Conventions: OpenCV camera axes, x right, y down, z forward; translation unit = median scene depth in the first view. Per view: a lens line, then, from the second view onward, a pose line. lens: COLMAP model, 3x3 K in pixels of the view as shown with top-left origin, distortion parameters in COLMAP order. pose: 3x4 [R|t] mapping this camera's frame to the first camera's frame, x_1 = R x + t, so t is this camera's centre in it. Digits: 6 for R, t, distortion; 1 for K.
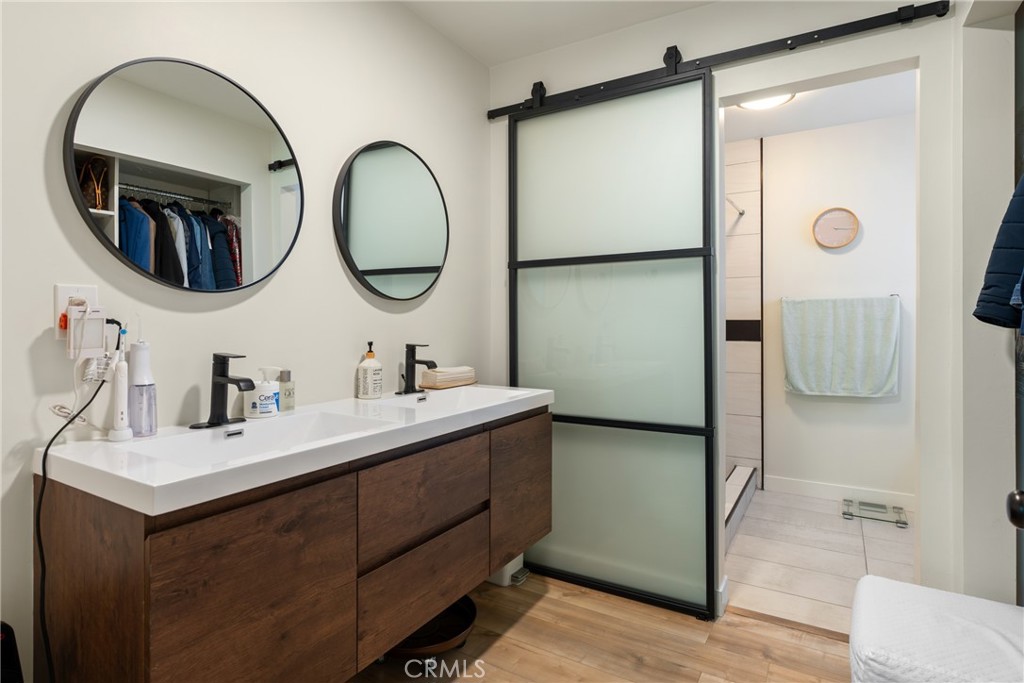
lens RADIAL K [[541.1, 0, 511.7], [0, 541.1, 336.2], [0, 0, 1]] dist [0.002487, 0.000378]
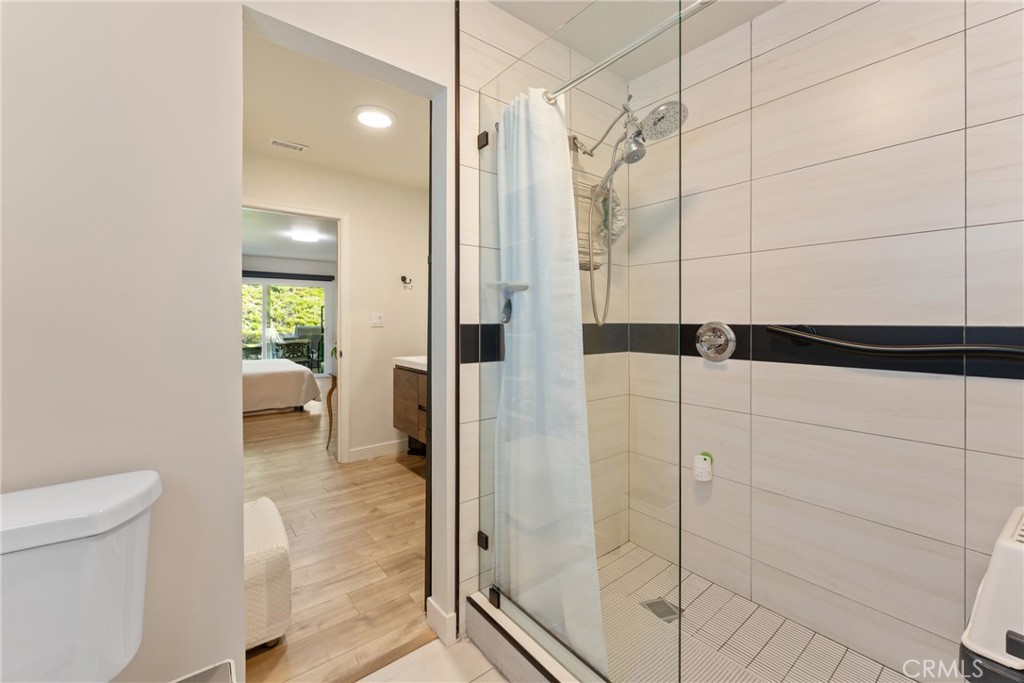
lens RADIAL K [[416.8, 0, 511.5], [0, 416.8, 332.3], [0, 0, 1]] dist [-0.002132, -0.000276]
pose [[-0.358707, 0.017770, -0.933281, 1.127463], [-0.013458, 0.999616, 0.024206, -0.042083], [0.933353, 0.021243, -0.358331, 1.529132]]
